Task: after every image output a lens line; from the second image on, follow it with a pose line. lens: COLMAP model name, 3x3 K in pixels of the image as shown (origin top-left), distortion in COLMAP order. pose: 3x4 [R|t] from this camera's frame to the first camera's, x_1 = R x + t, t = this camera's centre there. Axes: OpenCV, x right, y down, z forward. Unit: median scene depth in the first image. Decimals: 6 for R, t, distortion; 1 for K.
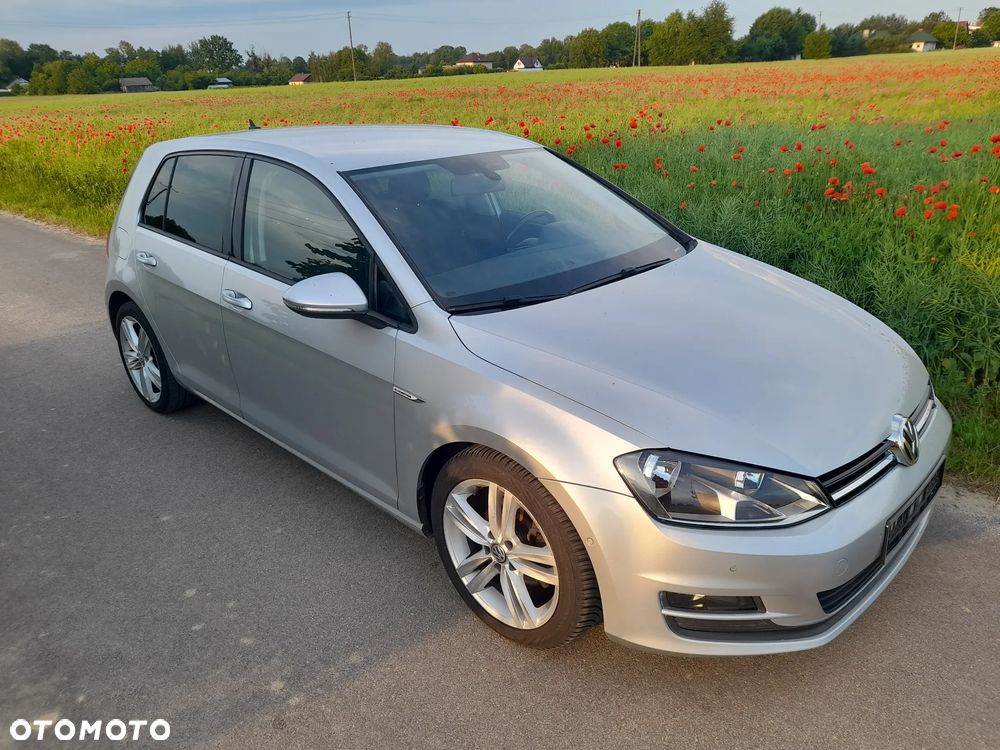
lens RADIAL K [[734.6, 0, 493.1], [0, 734.6, 371.6], [0, 0, 1]] dist [0.040652, -0.044270]
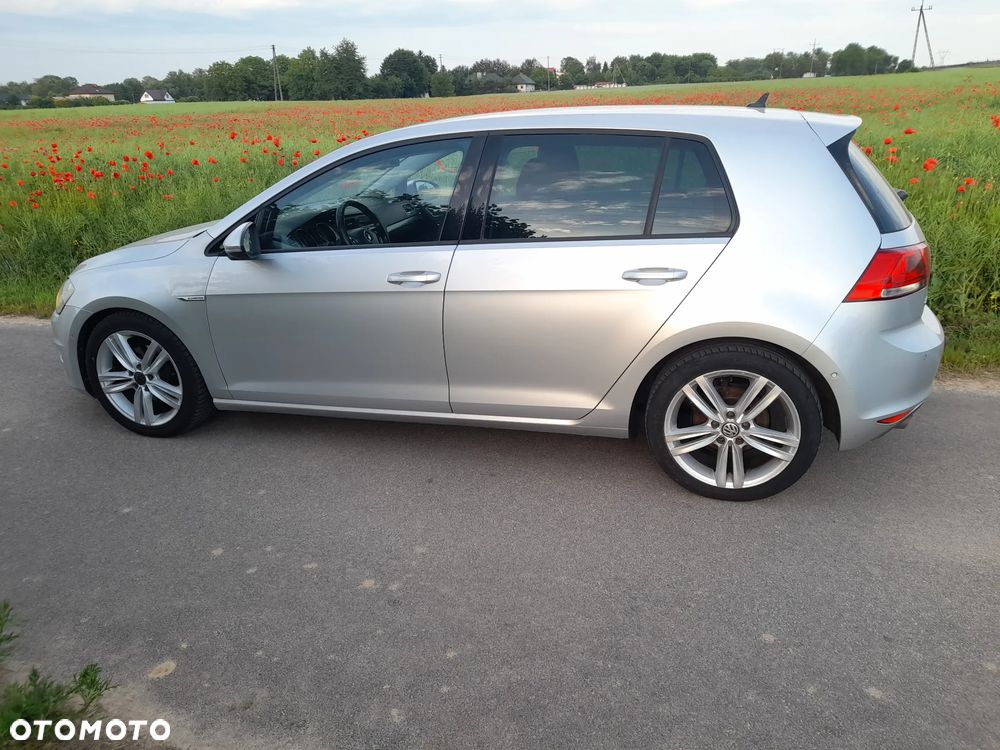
lens RADIAL K [[730.6, 0, 491.8], [0, 730.6, 373.7], [0, 0, 1]] dist [0.045027, -0.046226]
pose [[0.901171, -0.142614, 0.409332, -0.296733], [0.157925, 0.987444, -0.003649, 0.078242], [-0.403672, 0.067932, 0.912378, -0.067687]]
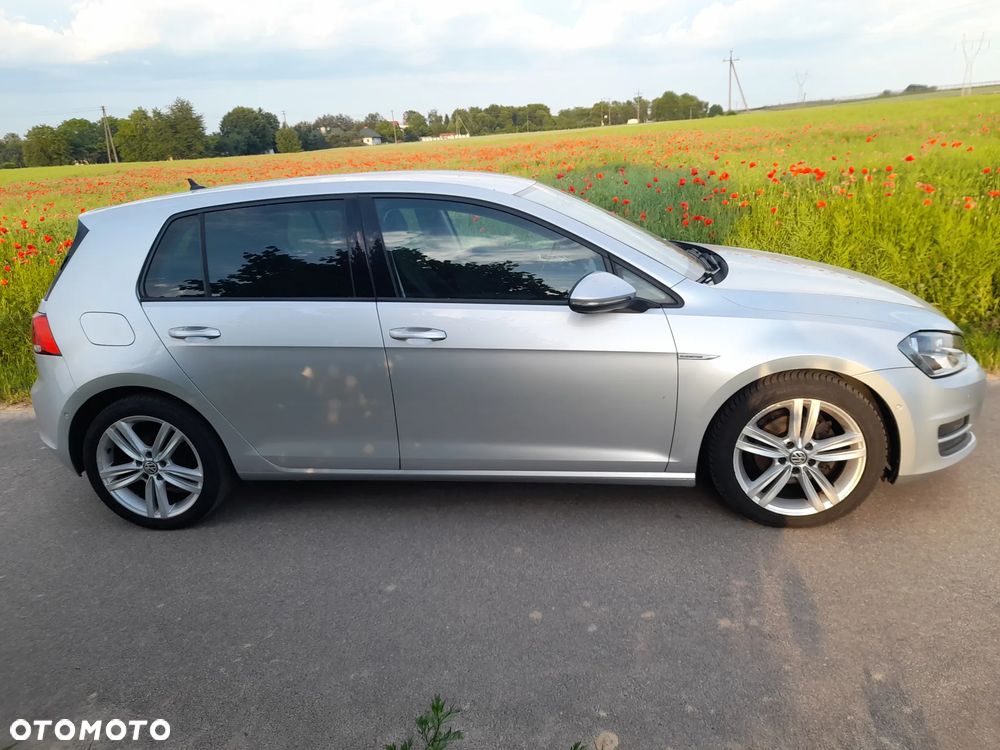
lens RADIAL K [[734.6, 0, 493.1], [0, 734.6, 371.6], [0, 0, 1]] dist [0.040652, -0.044270]
pose [[0.795245, -0.194475, 0.574251, -0.625364], [0.258293, 0.965579, -0.030694, 0.003638], [-0.548516, 0.172735, 0.818103, 0.122525]]
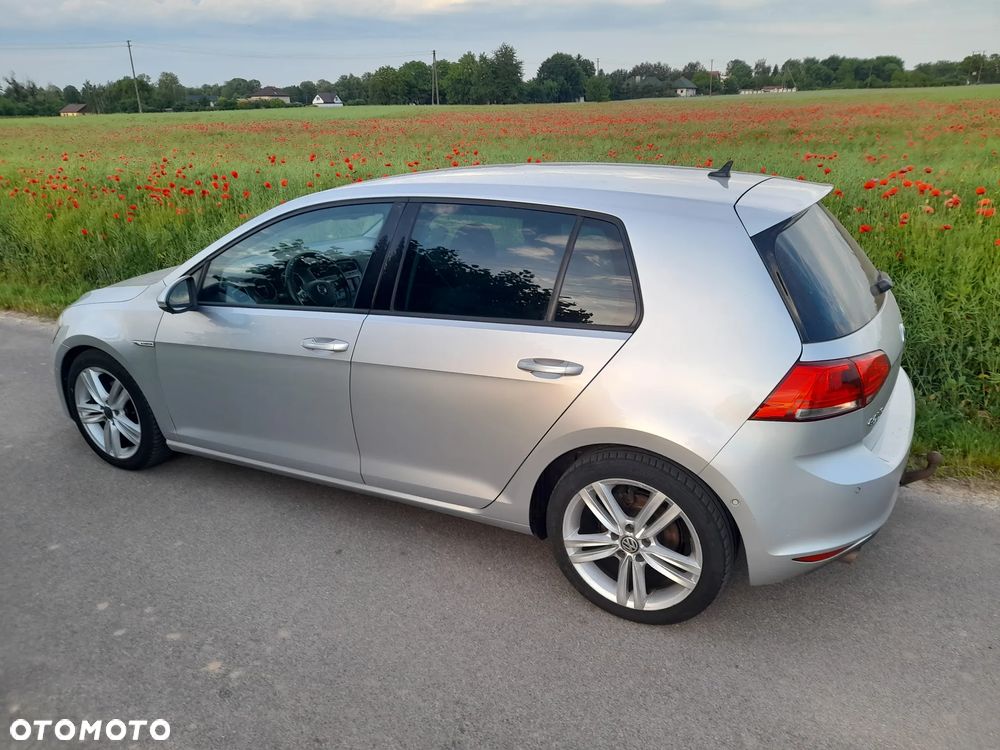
lens RADIAL K [[736.6, 0, 490.1], [0, 736.6, 378.7], [0, 0, 1]] dist [0.036983, -0.035968]
pose [[0.969410, -0.068502, 0.235694, -0.068818], [0.076768, 0.996708, -0.026065, 0.031767], [-0.233133, 0.043361, 0.971478, -0.105992]]
